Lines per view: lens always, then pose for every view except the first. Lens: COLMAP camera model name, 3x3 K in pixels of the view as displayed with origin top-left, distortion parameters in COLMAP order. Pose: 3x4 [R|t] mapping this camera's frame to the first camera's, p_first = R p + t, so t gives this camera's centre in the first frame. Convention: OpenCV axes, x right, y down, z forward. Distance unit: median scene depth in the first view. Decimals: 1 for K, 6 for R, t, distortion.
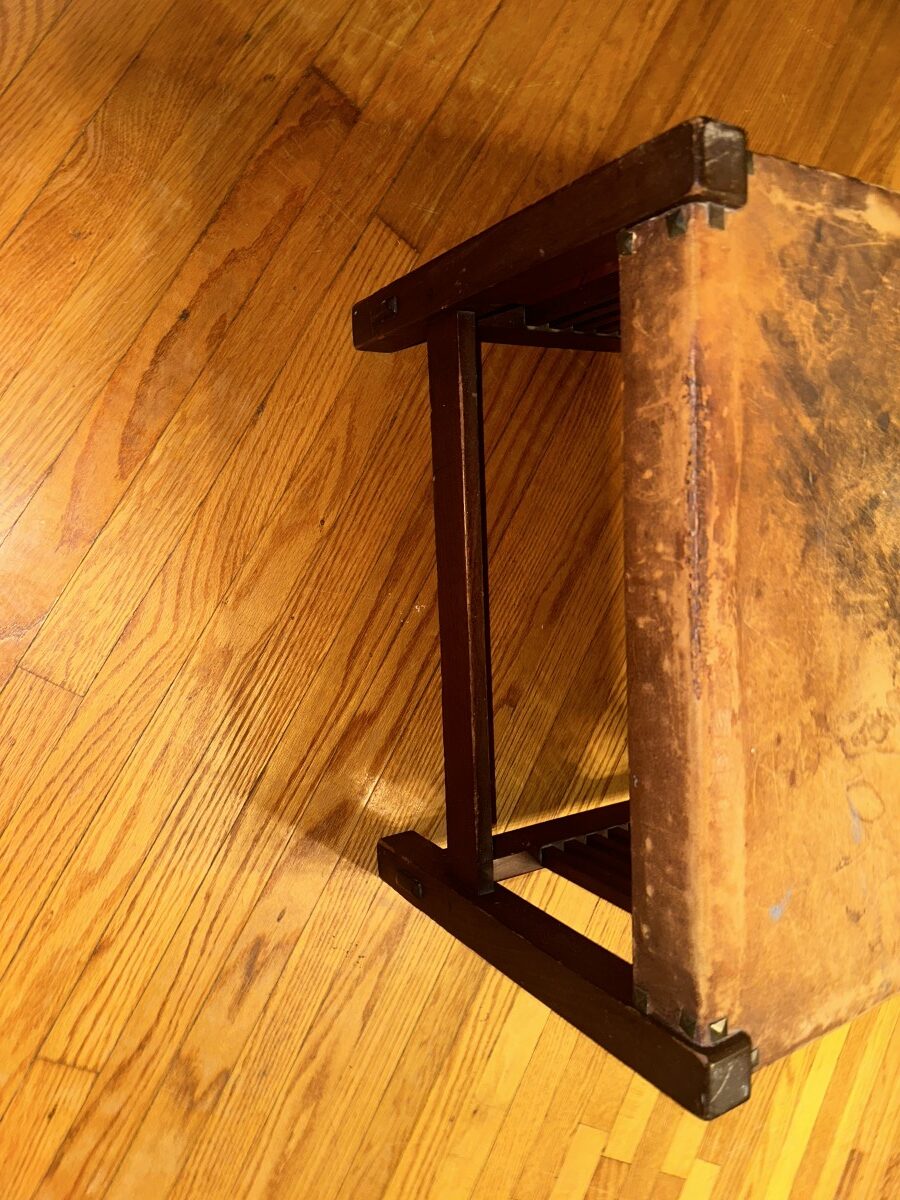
lens RADIAL K [[877.5, 0, 448.3], [0, 877.5, 600.6], [0, 0, 1]] dist [0.022632, -0.056435]
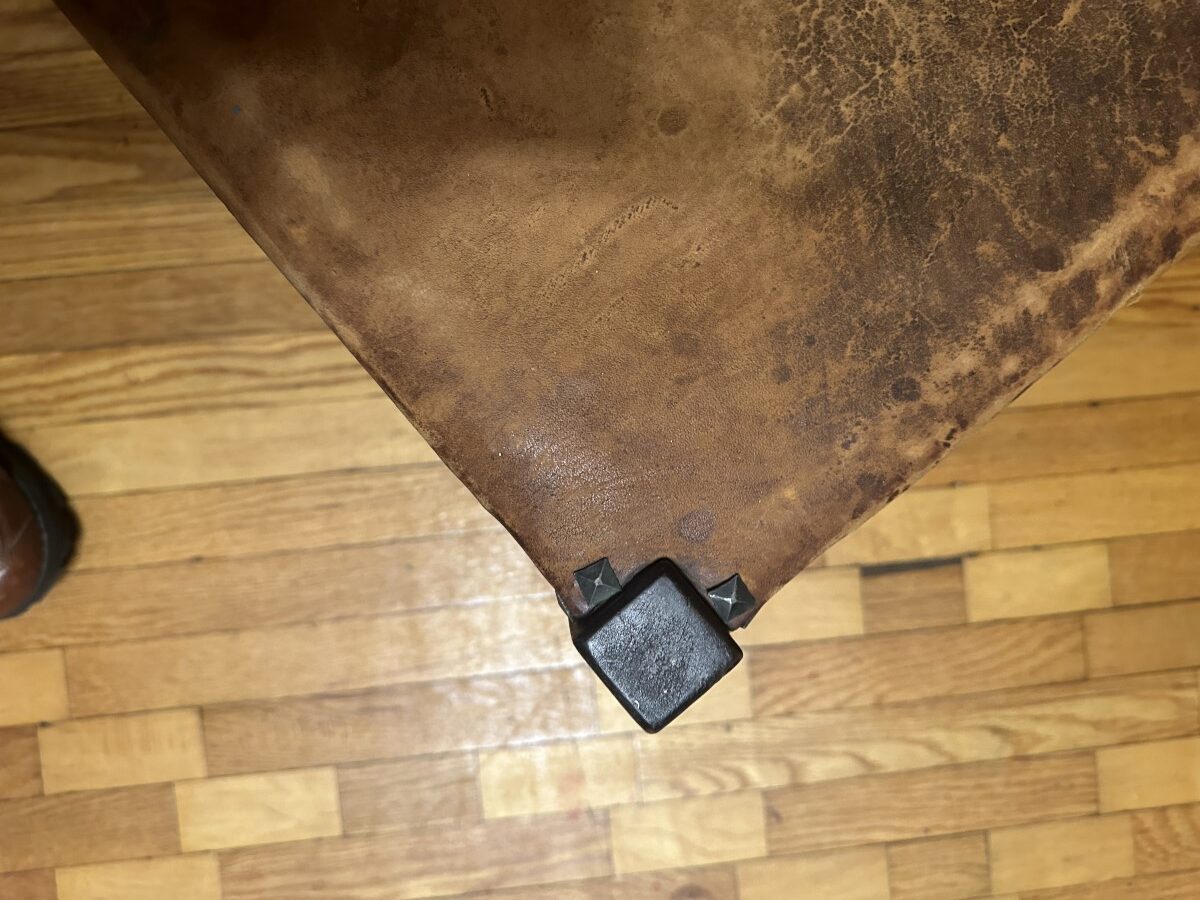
lens RADIAL K [[877.5, 0, 606.1], [0, 877.5, 432.3], [0, 0, 1]] dist [0.022632, -0.056435]
pose [[0.546633, 0.691117, -0.472811, 0.773396], [-0.814419, 0.570088, -0.108268, 0.330260], [0.194717, 0.444249, 0.874487, 0.589108]]
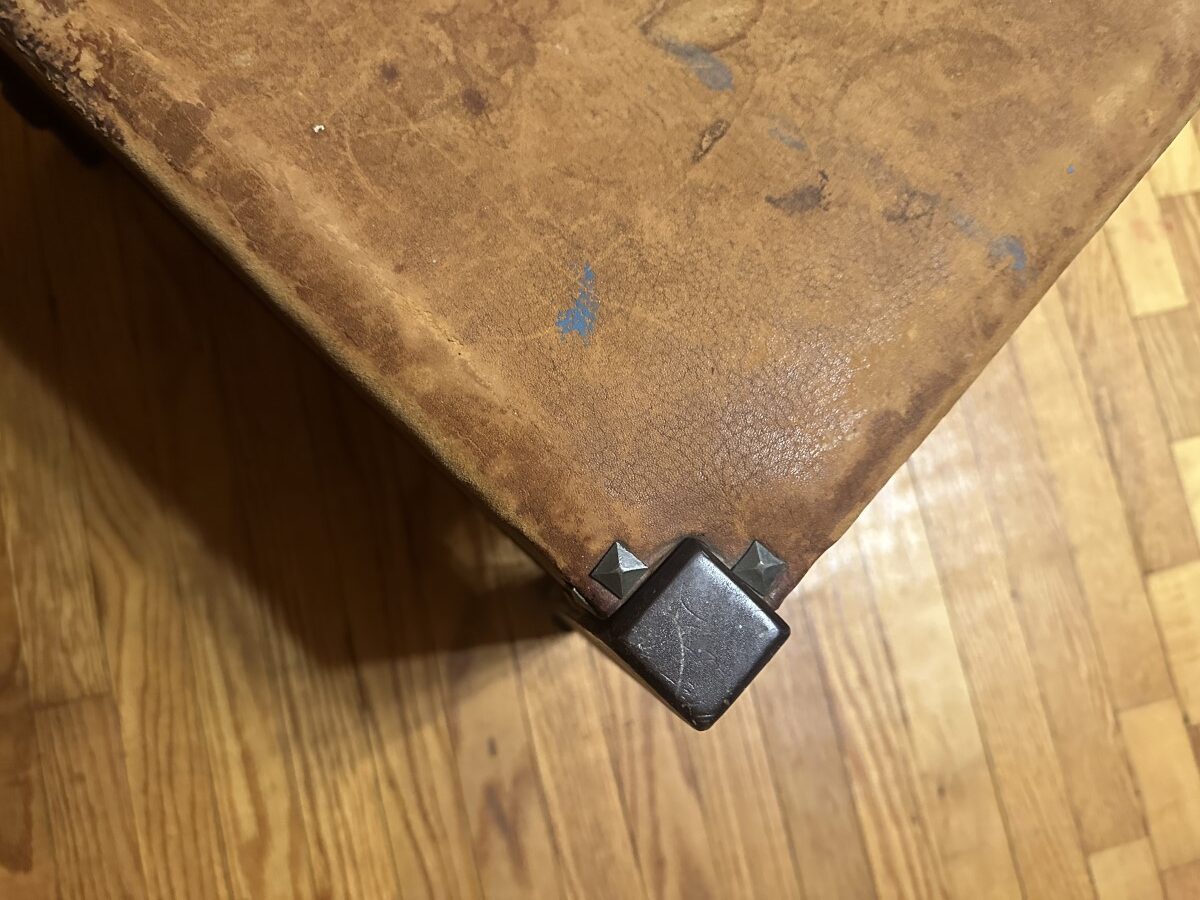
lens RADIAL K [[877.5, 0, 593.9], [0, 877.5, 451.5], [0, 0, 1]] dist [0.022632, -0.056435]
pose [[0.661805, -0.658080, -0.359088, 0.354707], [0.674737, 0.731623, -0.097254, 0.325515], [0.326718, -0.177927, 0.928223, 0.370489]]
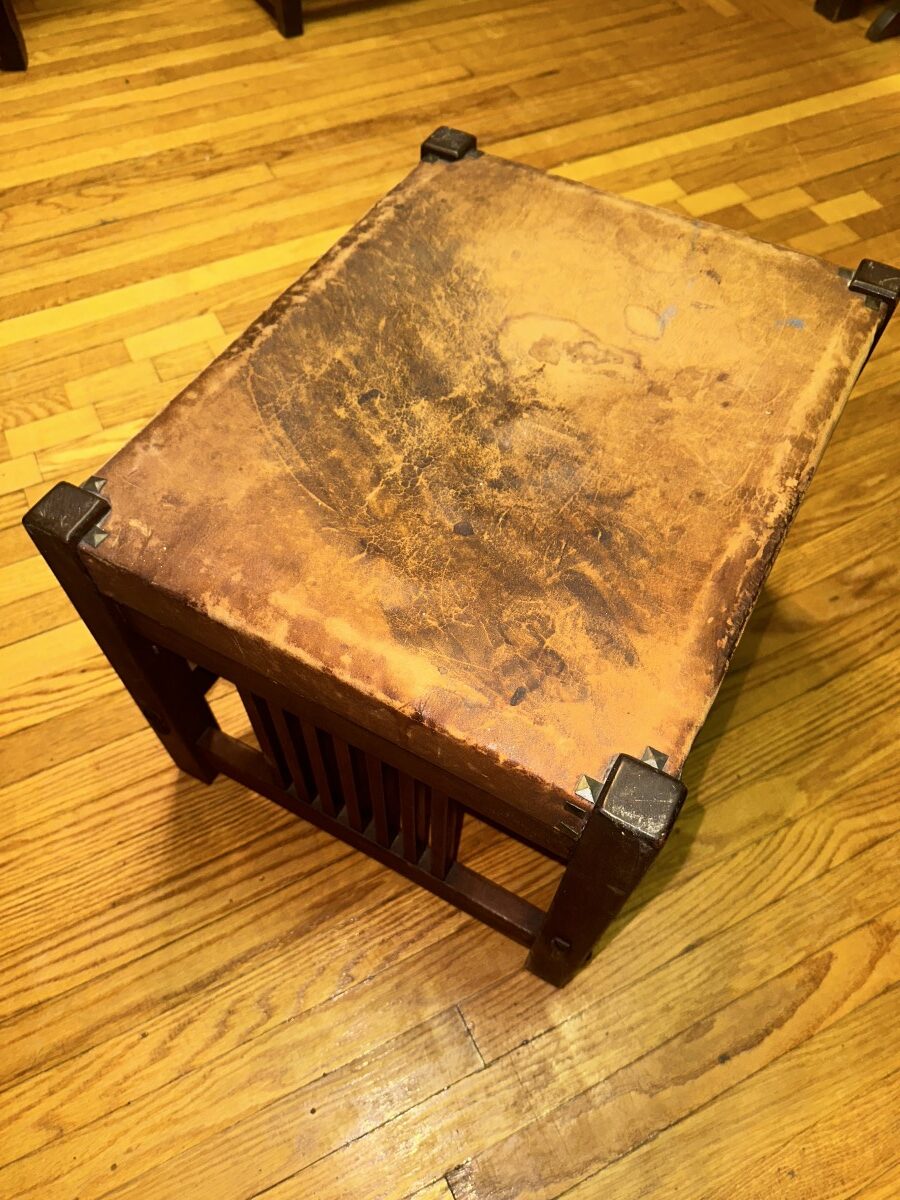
lens RADIAL K [[877.5, 0, 438.0], [0, 877.5, 612.2], [0, 0, 1]] dist [0.022632, -0.056435]
pose [[-0.721835, -0.664309, -0.194031, 0.508454], [0.556137, -0.723663, 0.408685, -0.552527], [-0.411906, 0.187095, 0.891812, 0.092587]]
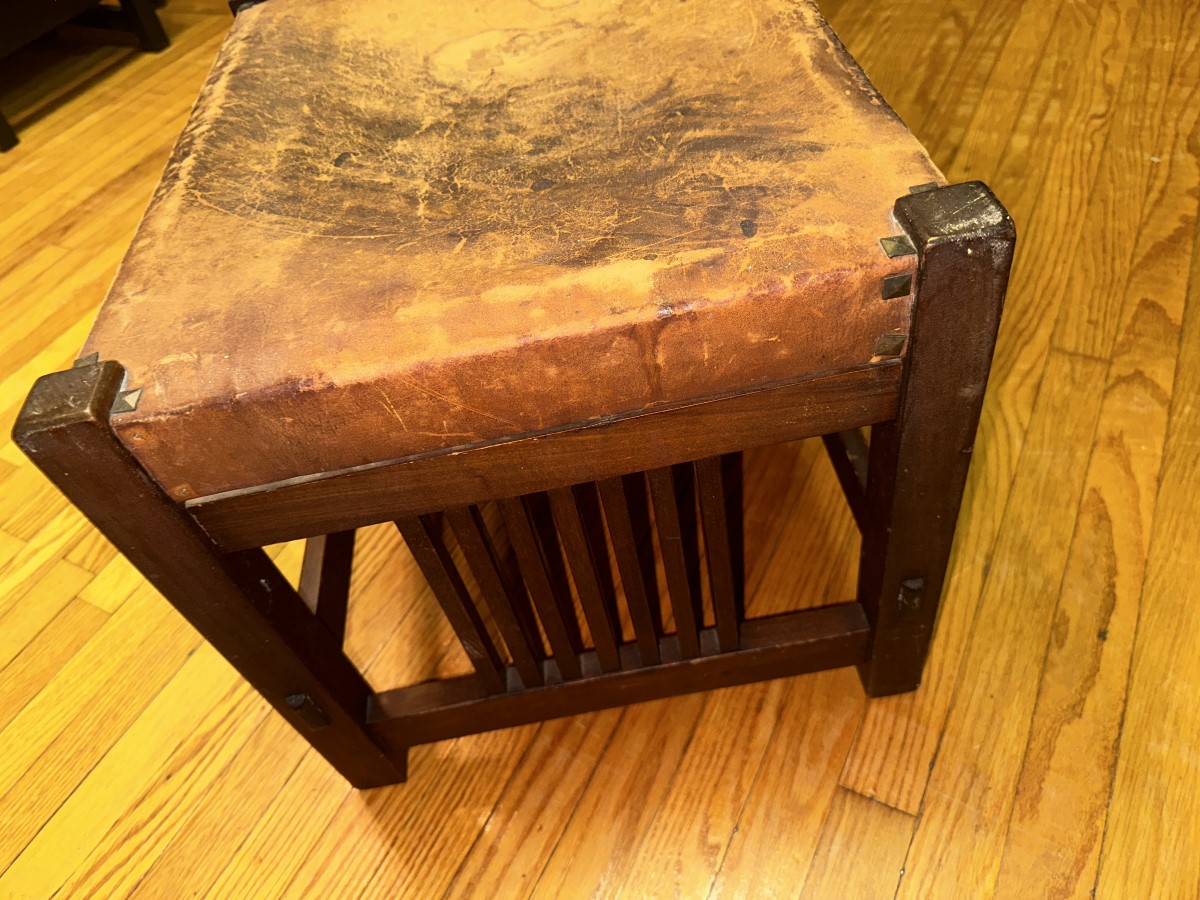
lens RADIAL K [[877.5, 0, 595.2], [0, 877.5, 446.9], [0, 0, 1]] dist [0.022632, -0.056435]
pose [[-0.929108, -0.206334, -0.306896, 0.512011], [-0.039911, -0.769082, 0.637903, -0.729232], [-0.367649, 0.604929, 0.706325, 0.419758]]
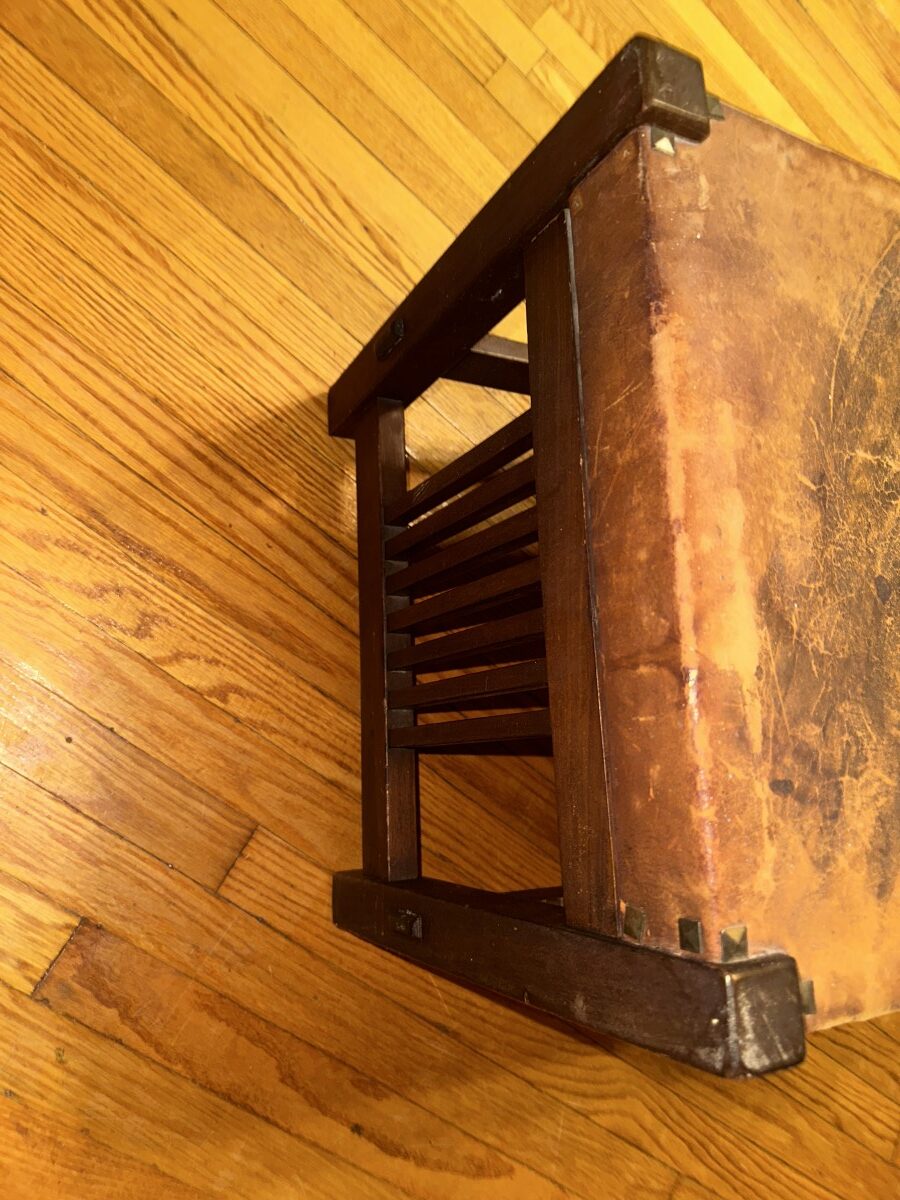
lens RADIAL K [[877.5, 0, 447.8], [0, 877.5, 596.1], [0, 0, 1]] dist [0.022632, -0.056435]
pose [[0.244131, -0.932350, -0.266690, 0.469193], [0.908032, 0.123244, 0.400360, -0.660134], [-0.340408, -0.339903, 0.876692, 0.358951]]
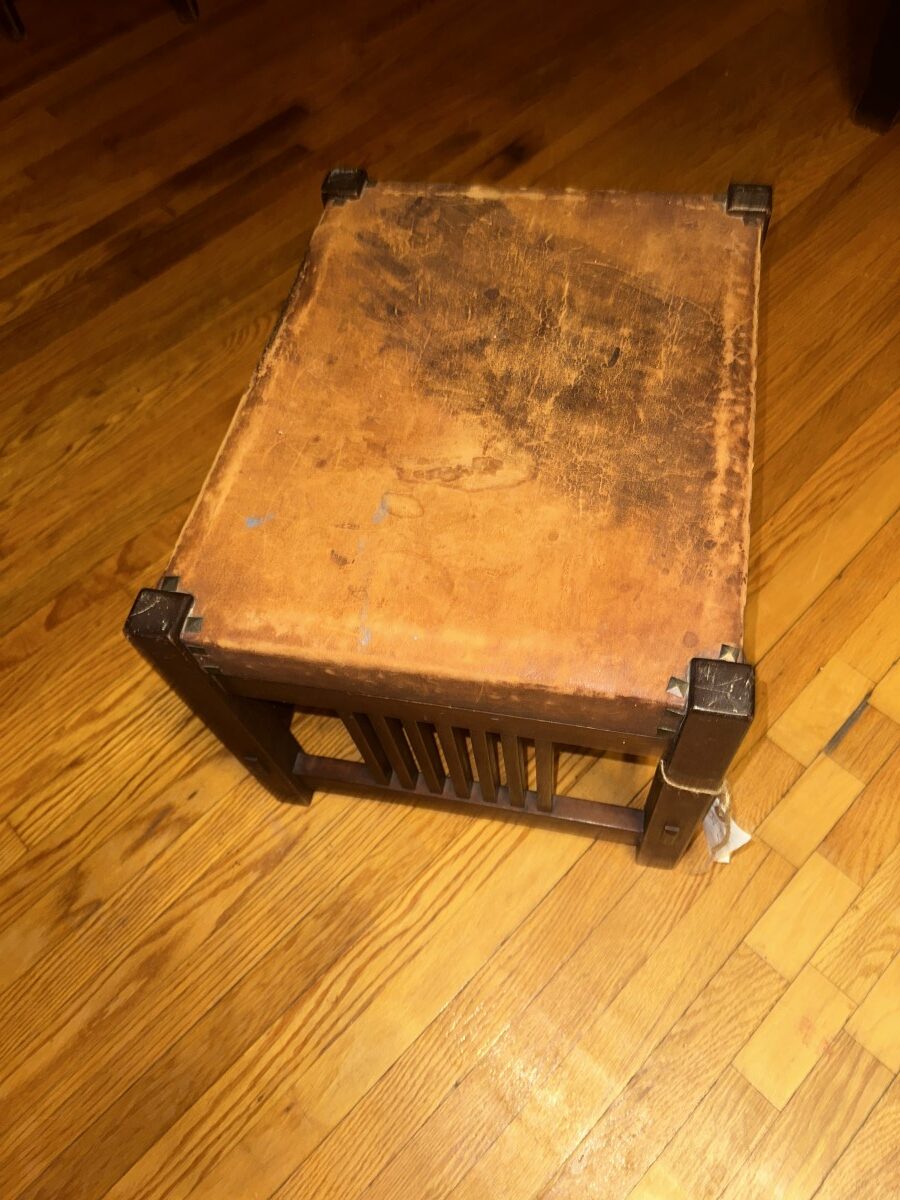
lens RADIAL K [[877.5, 0, 453.4], [0, 877.5, 576.8], [0, 0, 1]] dist [0.022632, -0.056435]
pose [[0.780256, -0.131045, -0.611579, 0.974532], [-0.281878, 0.799201, -0.530869, 0.719560], [0.558342, 0.586604, 0.586643, 0.315373]]
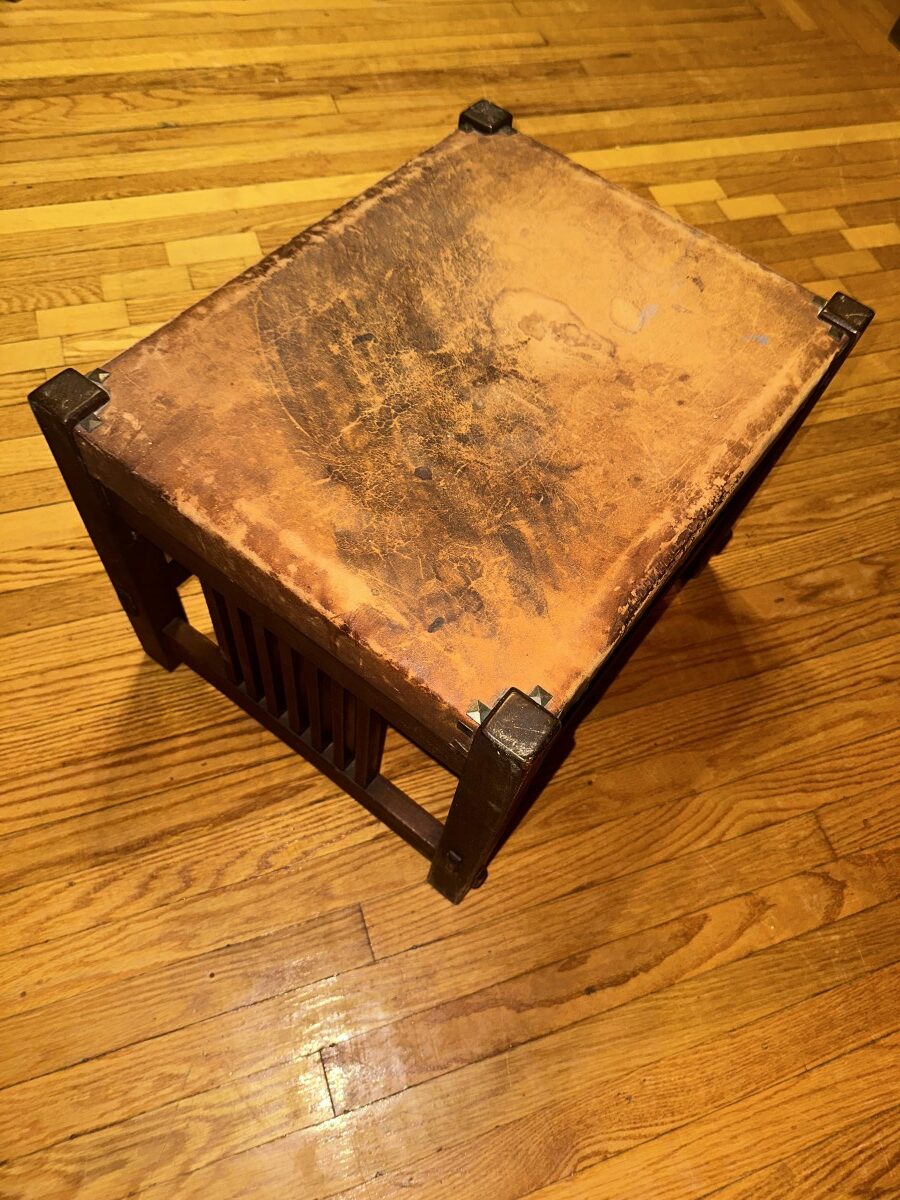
lens RADIAL K [[877.5, 0, 462.5], [0, 877.5, 585.9], [0, 0, 1]] dist [0.022632, -0.056435]
pose [[-0.597345, -0.770263, -0.223323, 0.473145], [0.664178, -0.631208, 0.400555, -0.559198], [-0.449496, 0.090943, 0.888641, -0.014660]]
